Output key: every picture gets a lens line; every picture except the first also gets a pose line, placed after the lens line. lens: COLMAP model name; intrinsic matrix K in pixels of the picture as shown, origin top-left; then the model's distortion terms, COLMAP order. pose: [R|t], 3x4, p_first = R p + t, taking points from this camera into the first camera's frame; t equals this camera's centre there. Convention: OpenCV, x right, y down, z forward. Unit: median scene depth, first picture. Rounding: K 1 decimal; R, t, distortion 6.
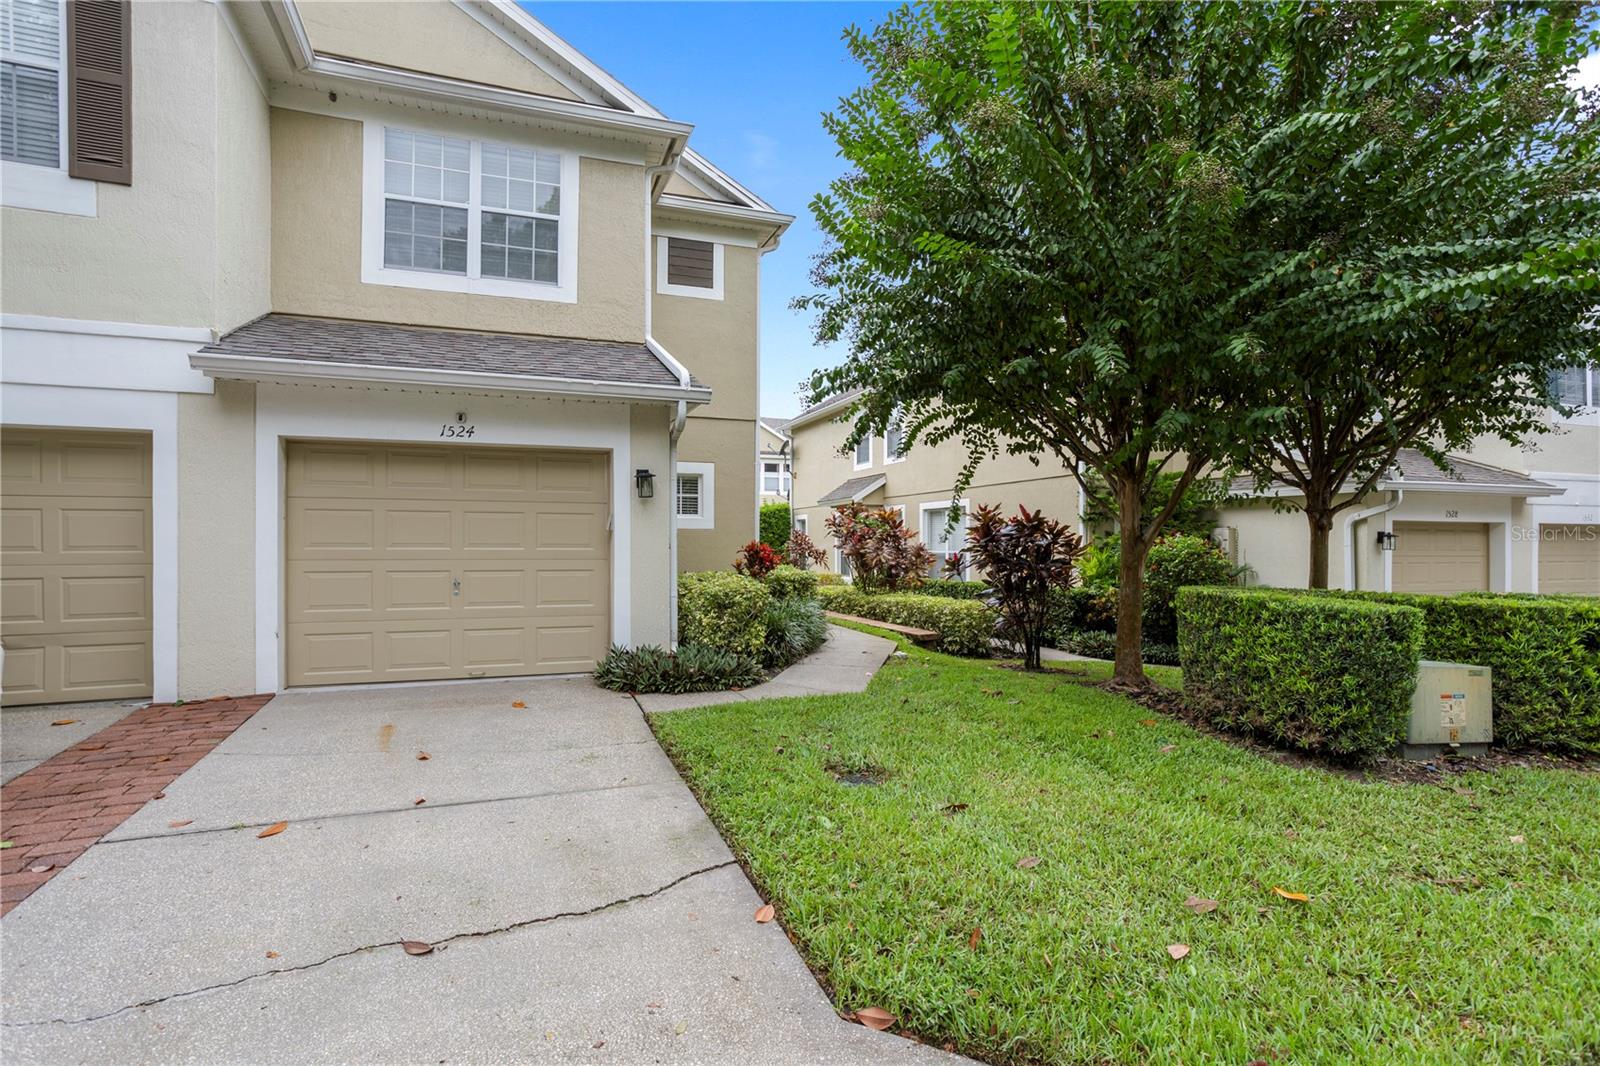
lens RADIAL K [[776.5, 0, 798.6], [0, 776.5, 527.6], [0, 0, 1]] dist [-0.060009, 0.035150]
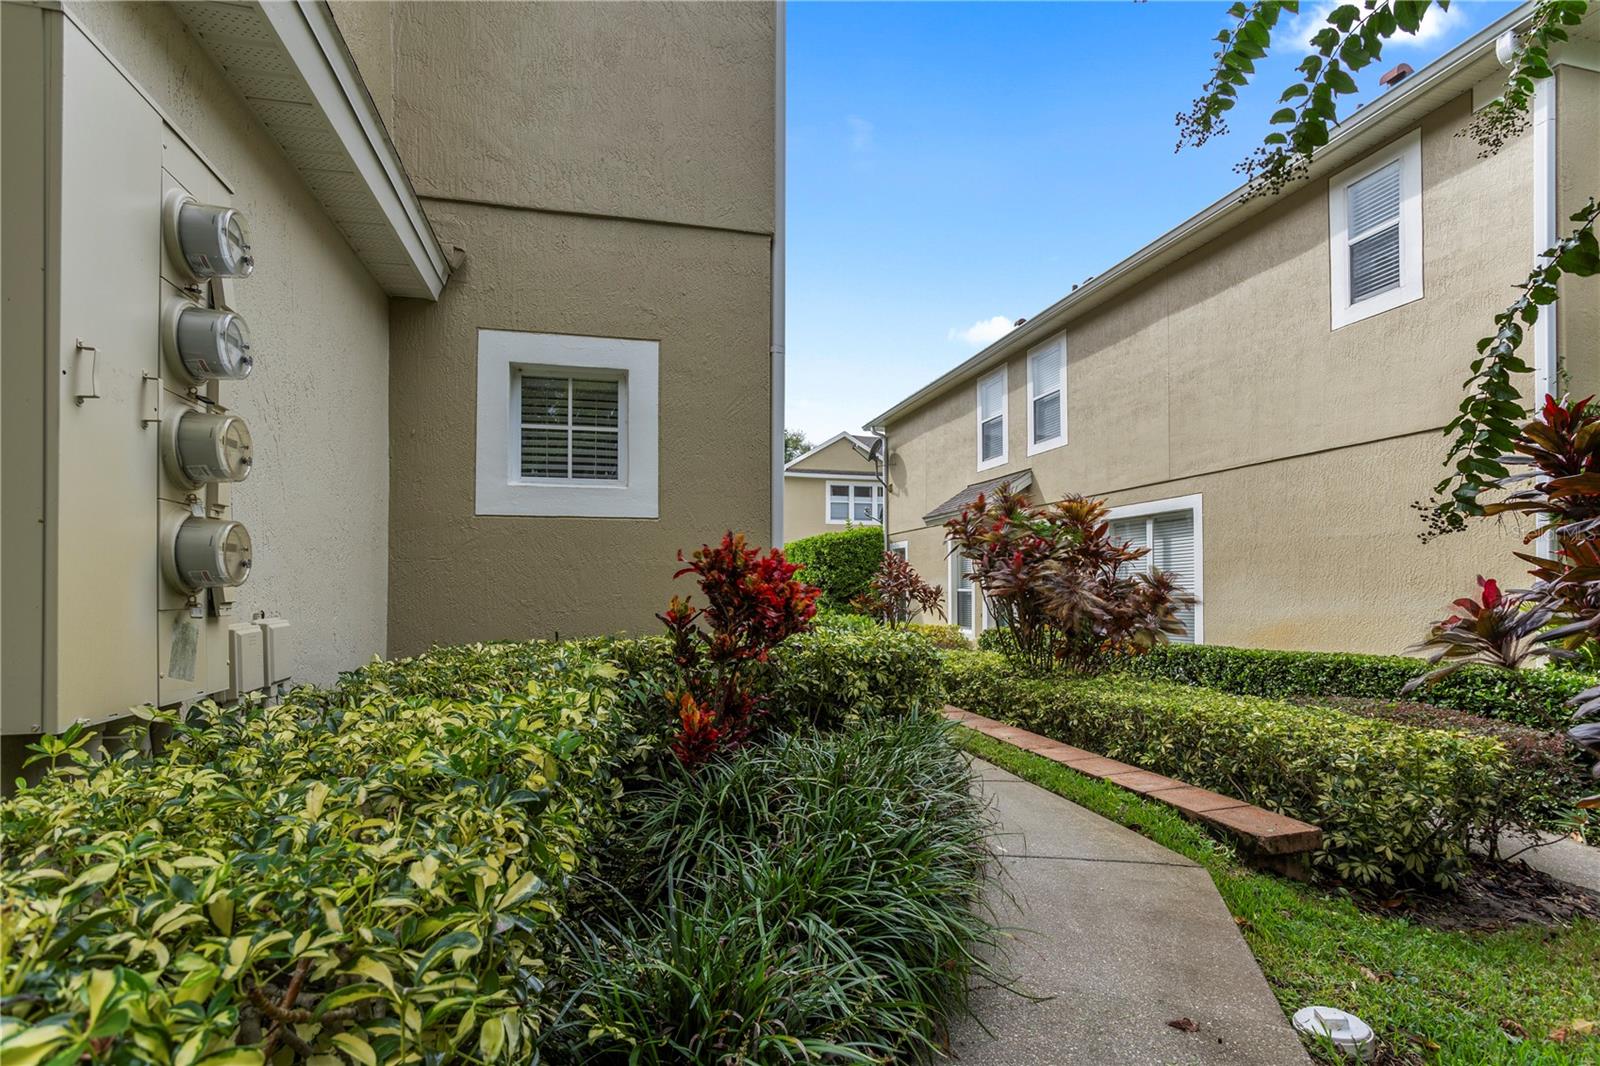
lens RADIAL K [[776.5, 0, 798.6], [0, 776.5, 527.6], [0, 0, 1]] dist [-0.060009, 0.035150]
pose [[0.991876, -0.006854, -0.127021, 0.004384], [-0.000479, 0.998339, -0.057613, 0.022990], [0.127205, 0.057206, 0.990225, 0.529093]]
